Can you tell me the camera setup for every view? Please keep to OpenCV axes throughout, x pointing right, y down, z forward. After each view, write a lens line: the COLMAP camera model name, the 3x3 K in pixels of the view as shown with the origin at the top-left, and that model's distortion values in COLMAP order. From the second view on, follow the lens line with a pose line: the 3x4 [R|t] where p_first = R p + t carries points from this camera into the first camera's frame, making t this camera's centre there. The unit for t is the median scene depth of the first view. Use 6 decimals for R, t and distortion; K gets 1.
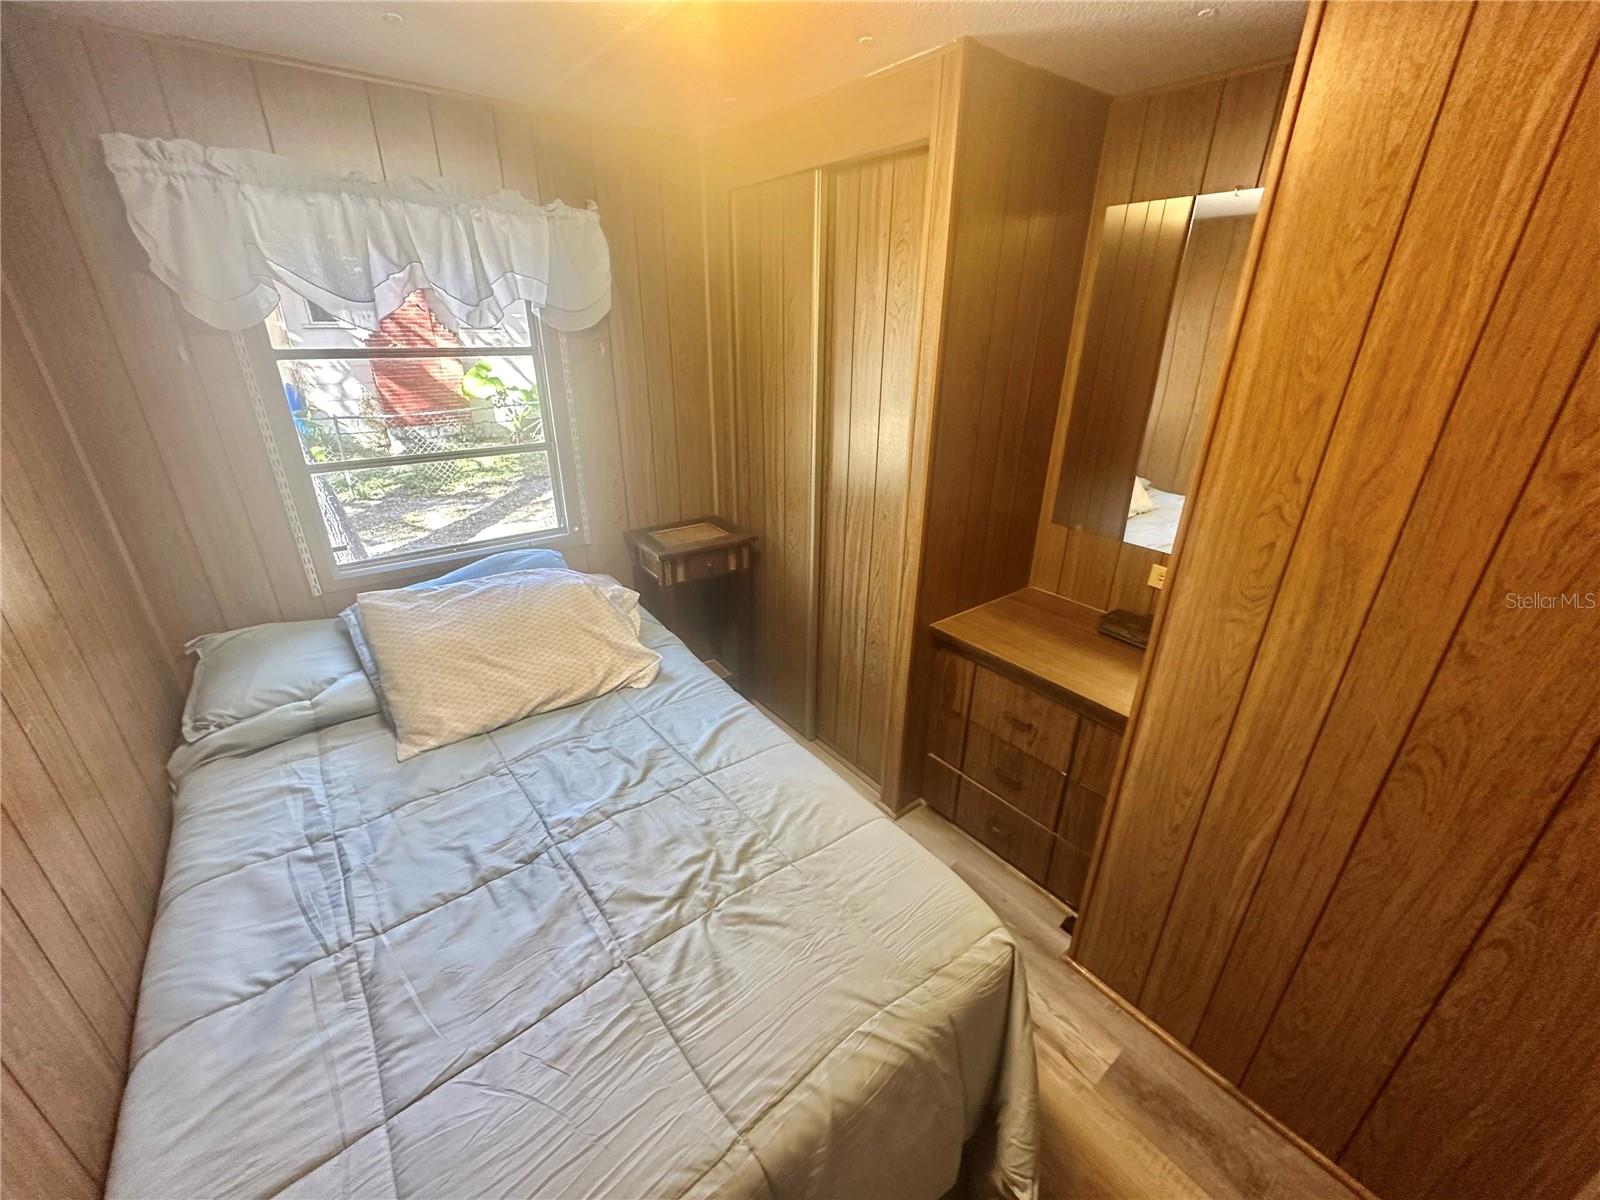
lens RADIAL K [[636.8, 0, 799.1], [0, 636.8, 599.9], [0, 0, 1]] dist [-0.002032, 0.000906]
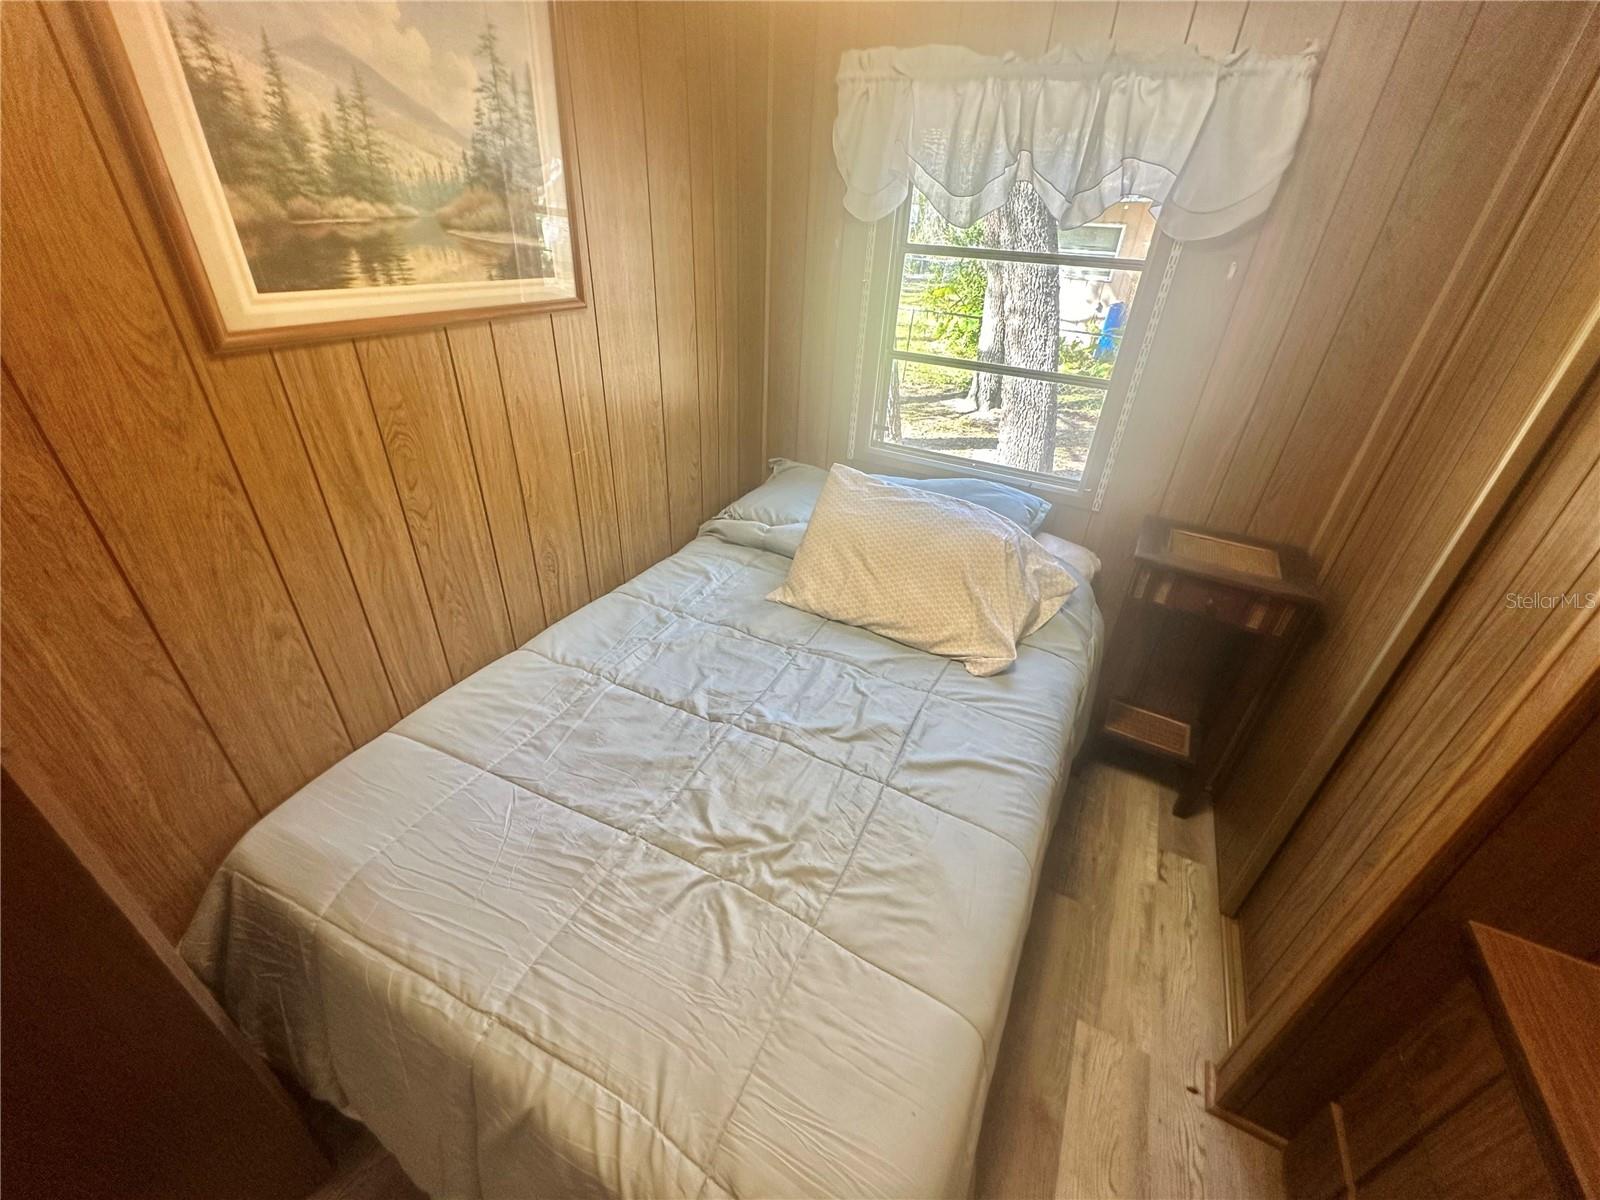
lens RADIAL K [[636.8, 0, 799.1], [0, 636.8, 599.9], [0, 0, 1]] dist [-0.002032, 0.000906]
pose [[0.417148, 0.476204, -0.774091, 0.324687], [-0.404698, 0.859961, 0.310943, -0.141858], [0.813761, 0.183564, 0.551450, 0.390948]]
